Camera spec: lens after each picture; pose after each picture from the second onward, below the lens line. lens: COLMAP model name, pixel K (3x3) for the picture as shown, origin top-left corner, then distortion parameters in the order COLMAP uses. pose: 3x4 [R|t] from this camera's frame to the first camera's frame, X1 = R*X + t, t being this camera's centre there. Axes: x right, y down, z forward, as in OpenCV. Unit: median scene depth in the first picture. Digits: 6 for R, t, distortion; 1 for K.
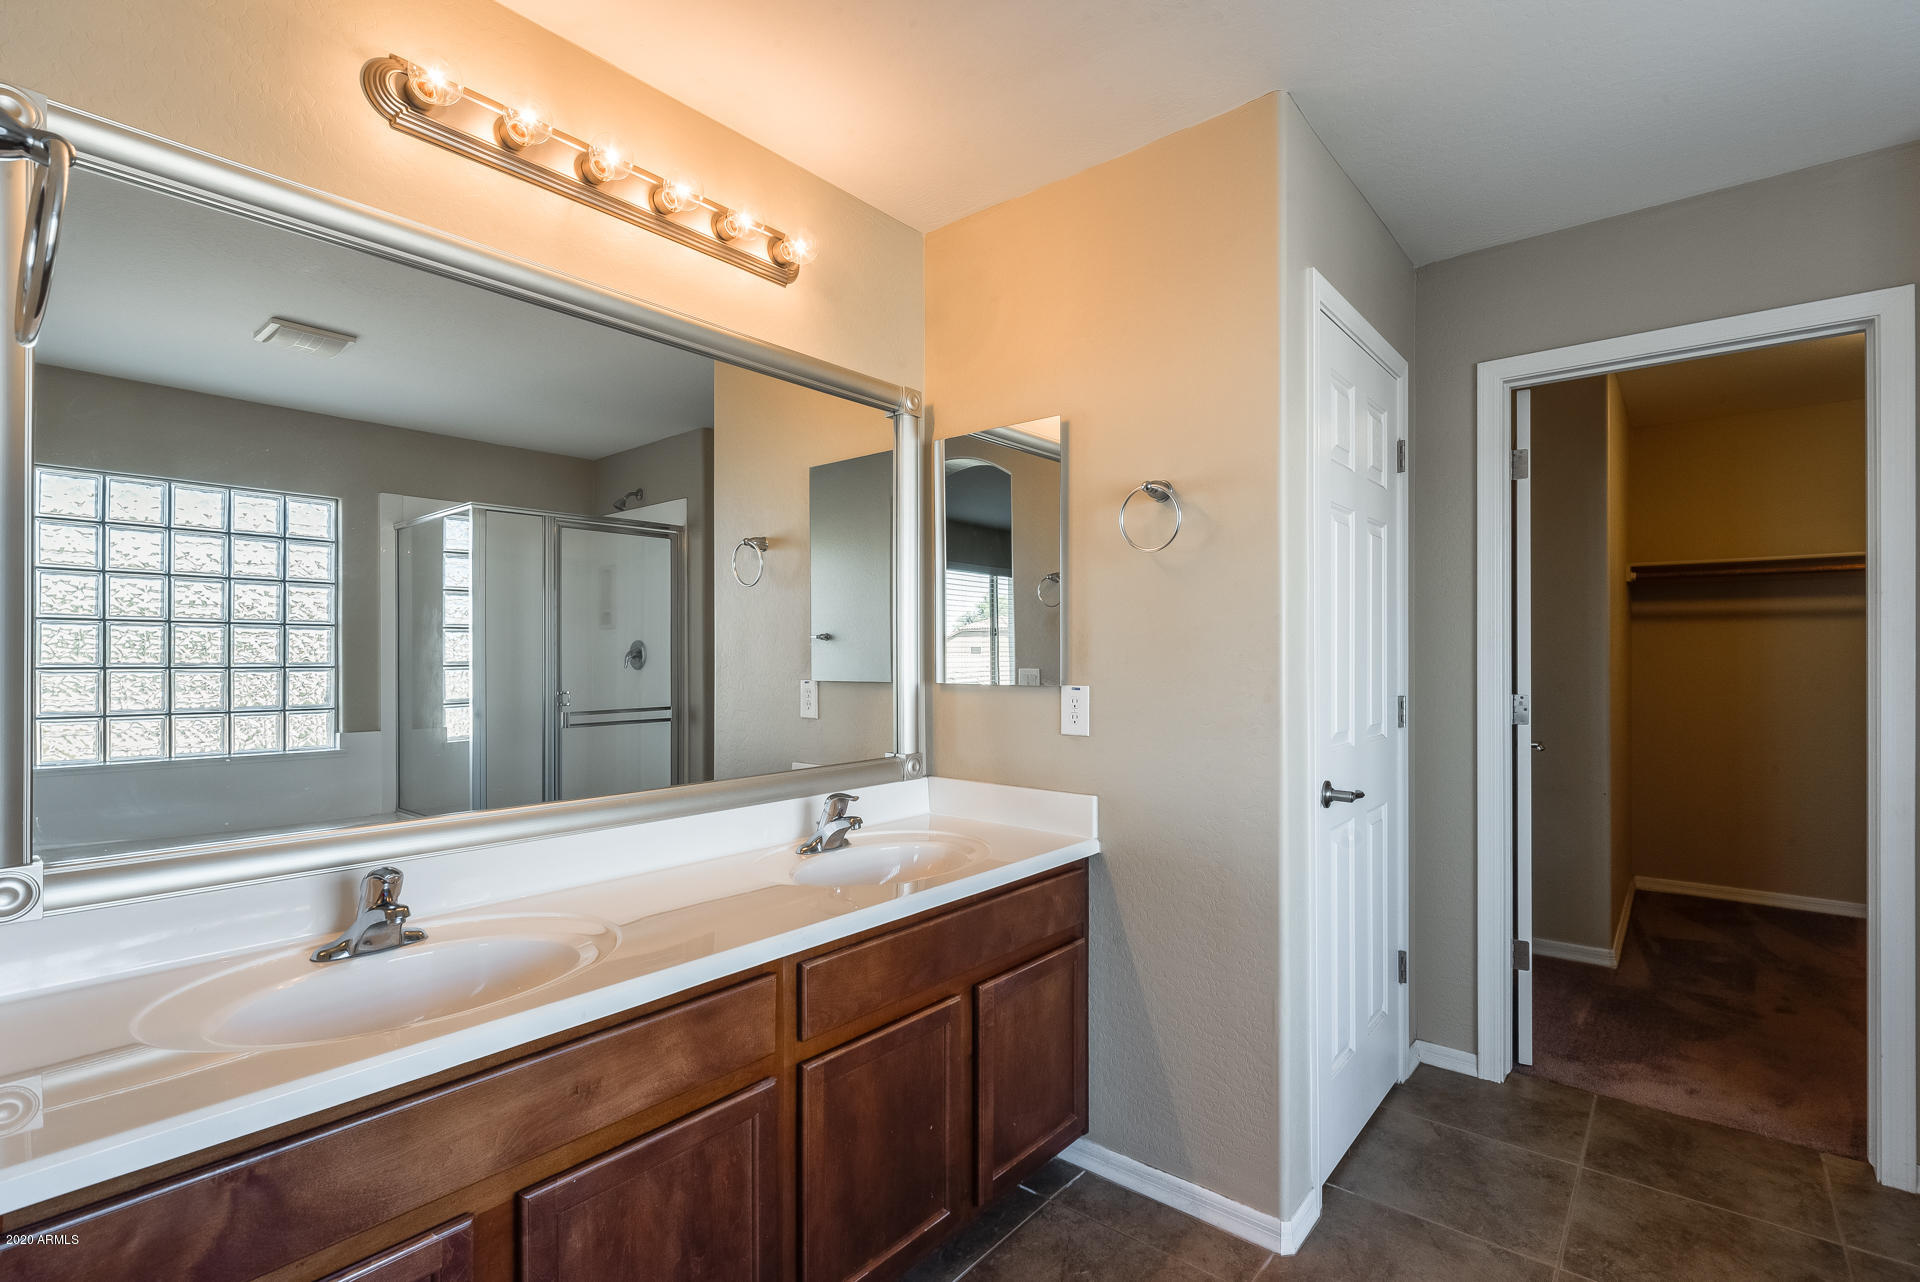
lens RADIAL K [[816.5, 0, 968.7], [0, 816.5, 636.5], [0, 0, 1]] dist [0.015234, -0.000123]
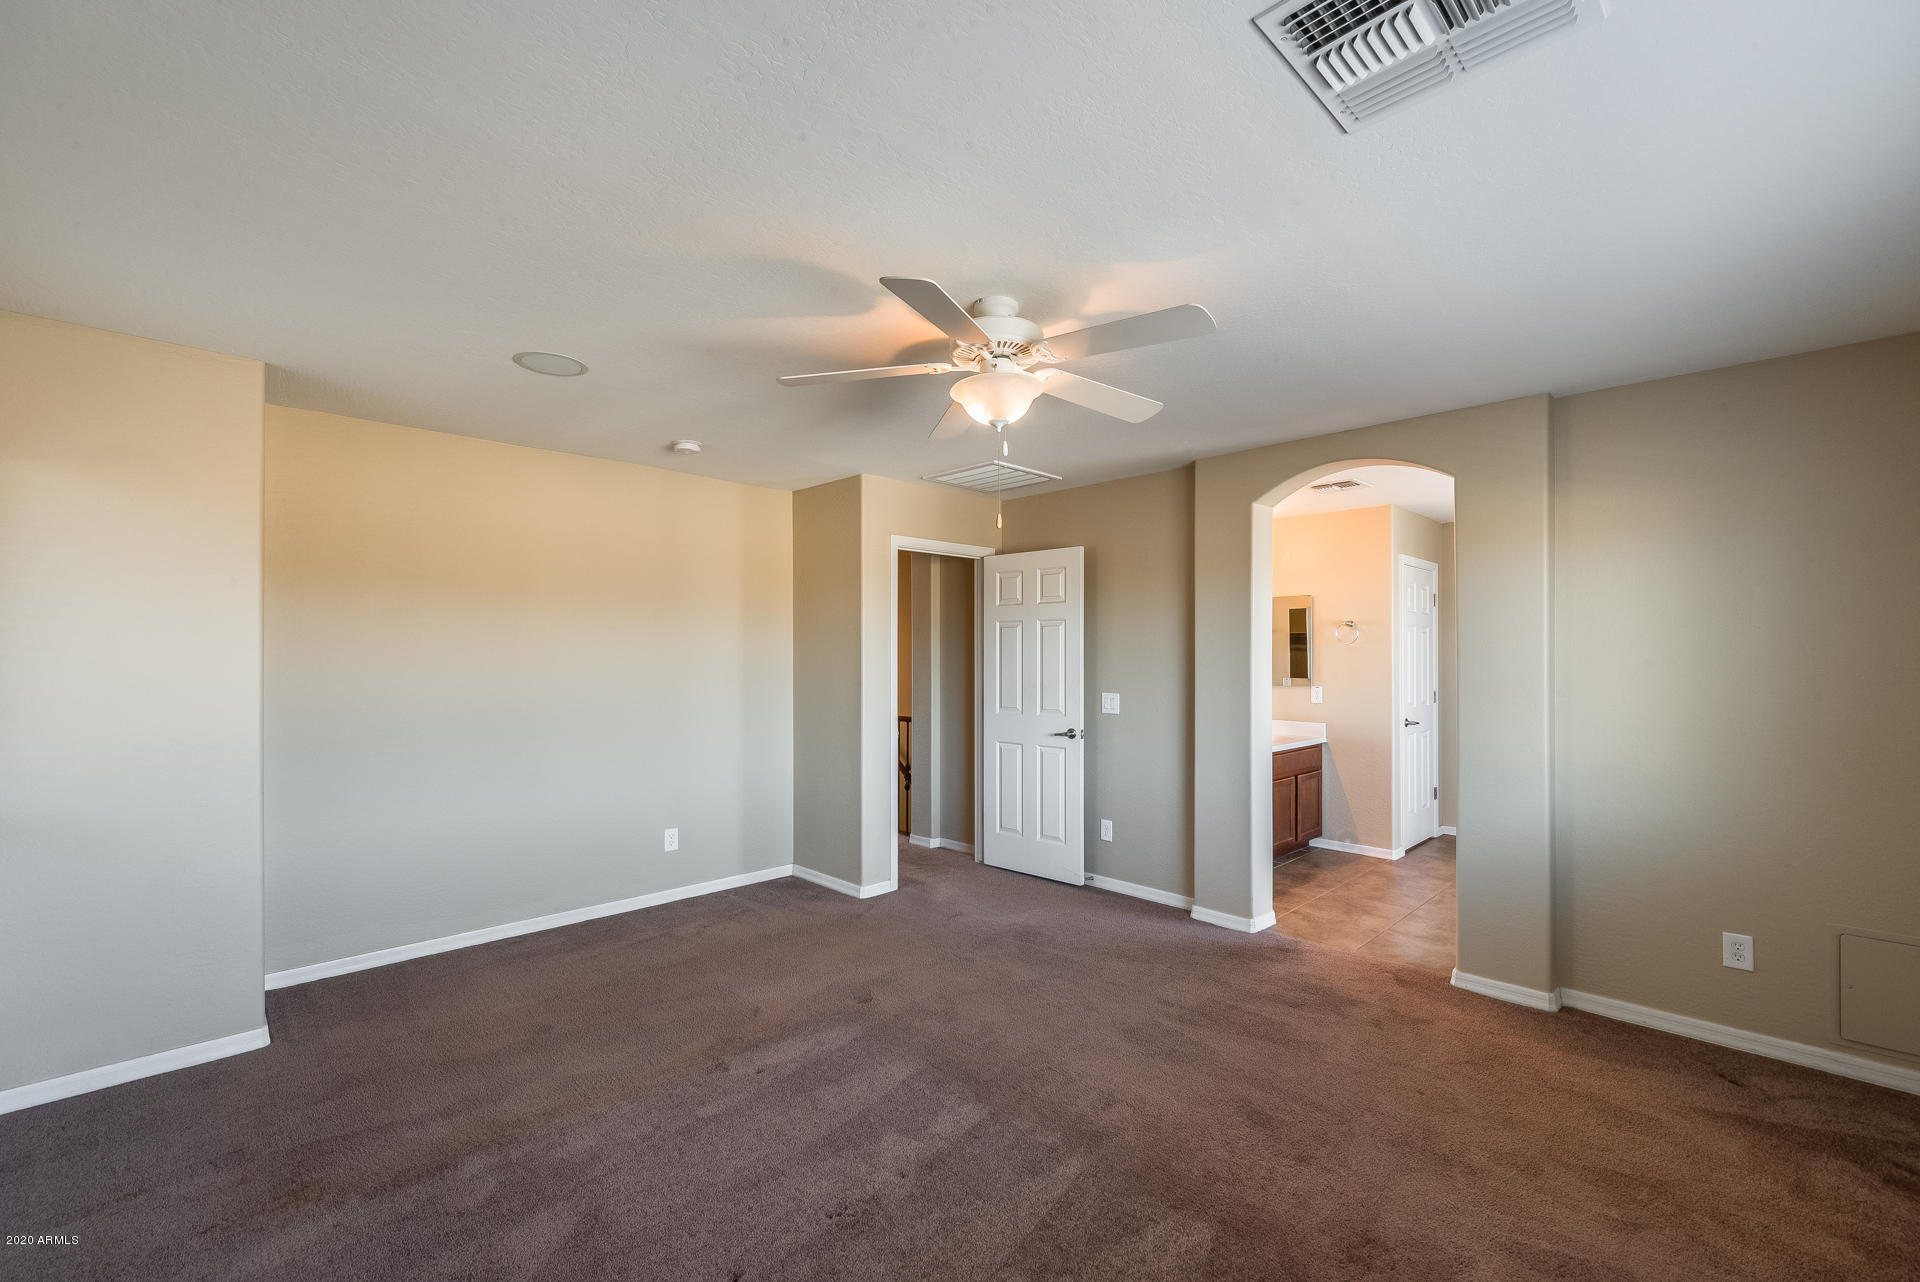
lens RADIAL K [[816.5, 0, 968.7], [0, 816.5, 636.5], [0, 0, 1]] dist [0.015234, -0.000123]
pose [[0.997212, -0.000418, -0.074616, -0.889777], [0.000393, 1.000000, -0.000349, -0.116823], [0.074617, 0.000319, 0.997212, -2.008820]]
